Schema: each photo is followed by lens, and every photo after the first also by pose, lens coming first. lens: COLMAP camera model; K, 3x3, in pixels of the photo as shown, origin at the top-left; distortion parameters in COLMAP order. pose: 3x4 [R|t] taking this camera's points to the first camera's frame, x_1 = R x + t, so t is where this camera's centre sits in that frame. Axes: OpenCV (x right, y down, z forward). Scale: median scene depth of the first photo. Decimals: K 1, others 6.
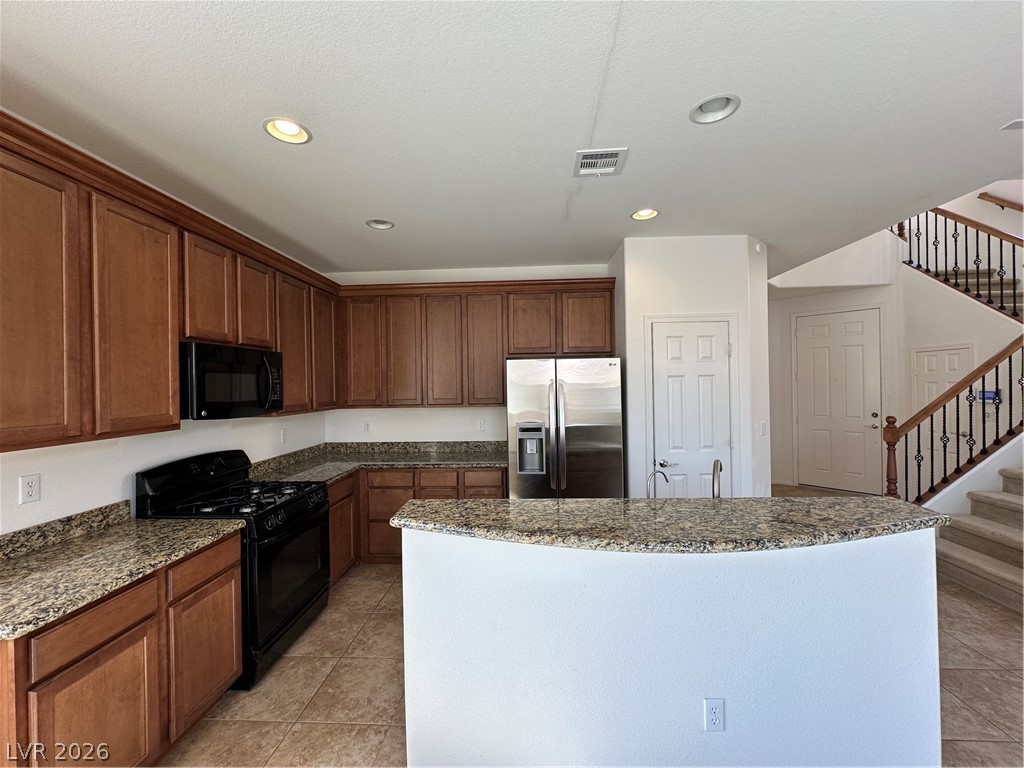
lens RADIAL K [[408.5, 0, 511.4], [0, 408.5, 384.7], [0, 0, 1]] dist [0.001087, -0.001777]
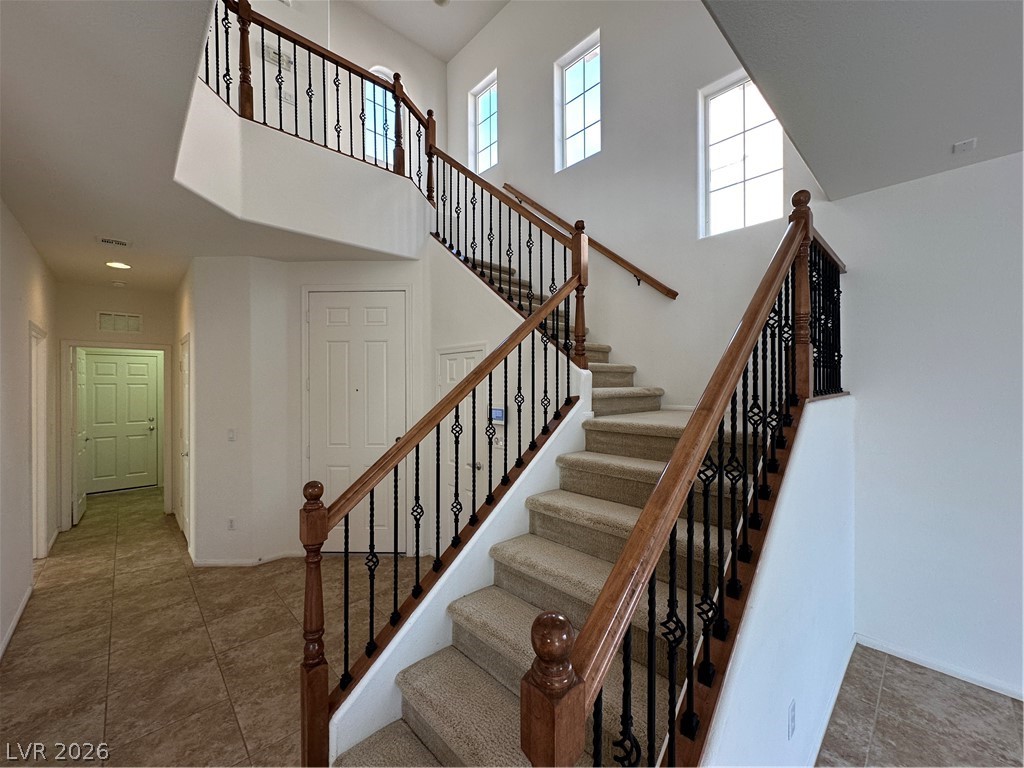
lens RADIAL K [[408.5, 0, 511.5], [0, 408.5, 382.6], [0, 0, 1]] dist [0.001087, -0.001777]
pose [[0.695937, 0.013575, 0.717975, 0.762309], [-0.002247, 0.999858, -0.016727, -0.022210], [-0.718100, 0.010028, 0.695868, 0.543028]]
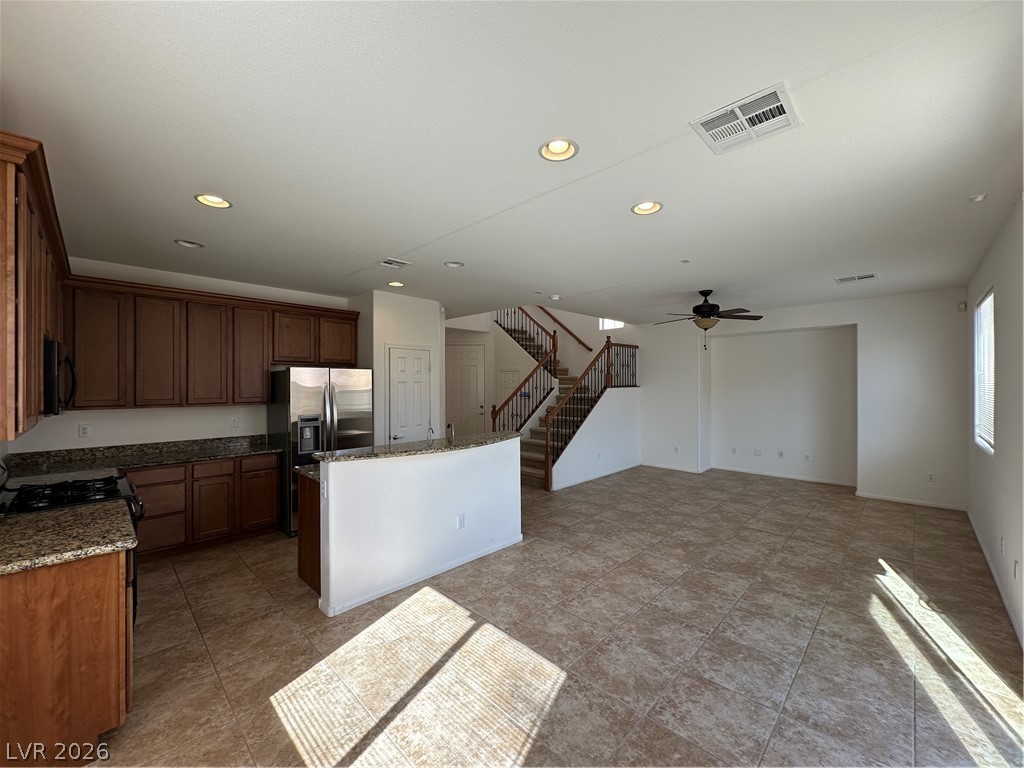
lens RADIAL K [[408.5, 0, 513.4], [0, 408.5, 383.1], [0, 0, 1]] dist [0.001087, -0.001777]
pose [[0.660481, 0.018898, 0.750605, -0.471104], [-0.006994, 0.999795, -0.019018, 0.008947], [-0.750810, 0.007311, 0.660477, -0.353678]]
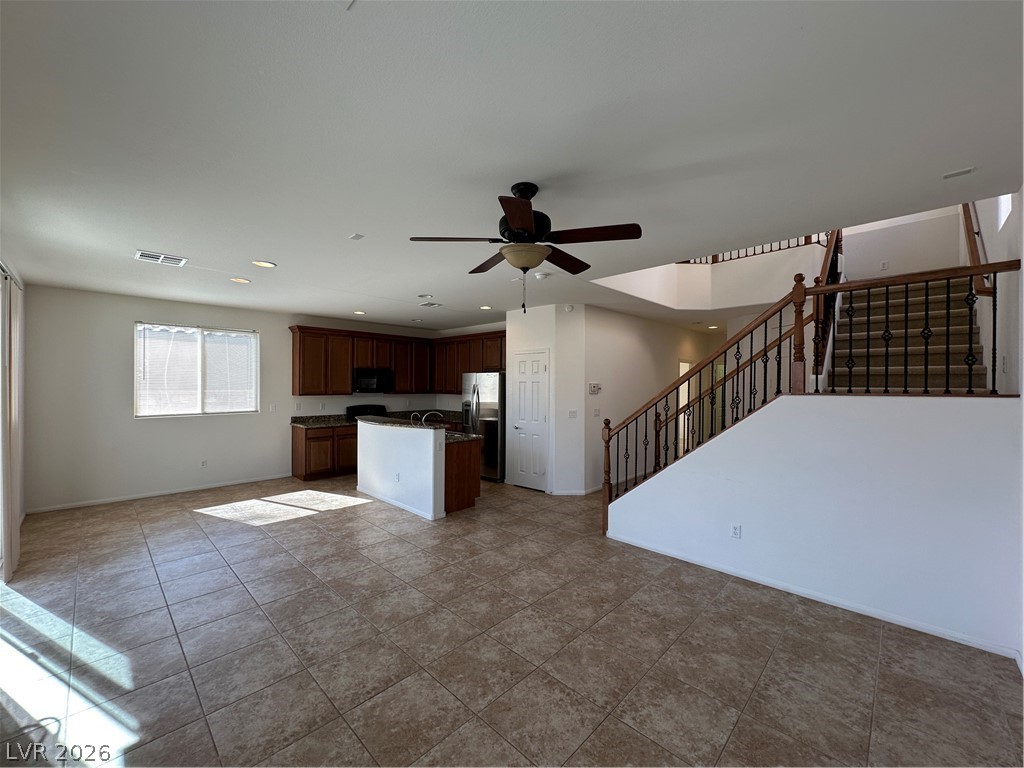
lens RADIAL K [[408.5, 0, 512.1], [0, 408.5, 385.3], [0, 0, 1]] dist [0.001087, -0.001777]
pose [[0.754570, 0.024283, -0.655770, 1.481184], [-0.018943, 0.999705, 0.015222, -0.031353], [0.655946, 0.000936, 0.754807, -0.435942]]
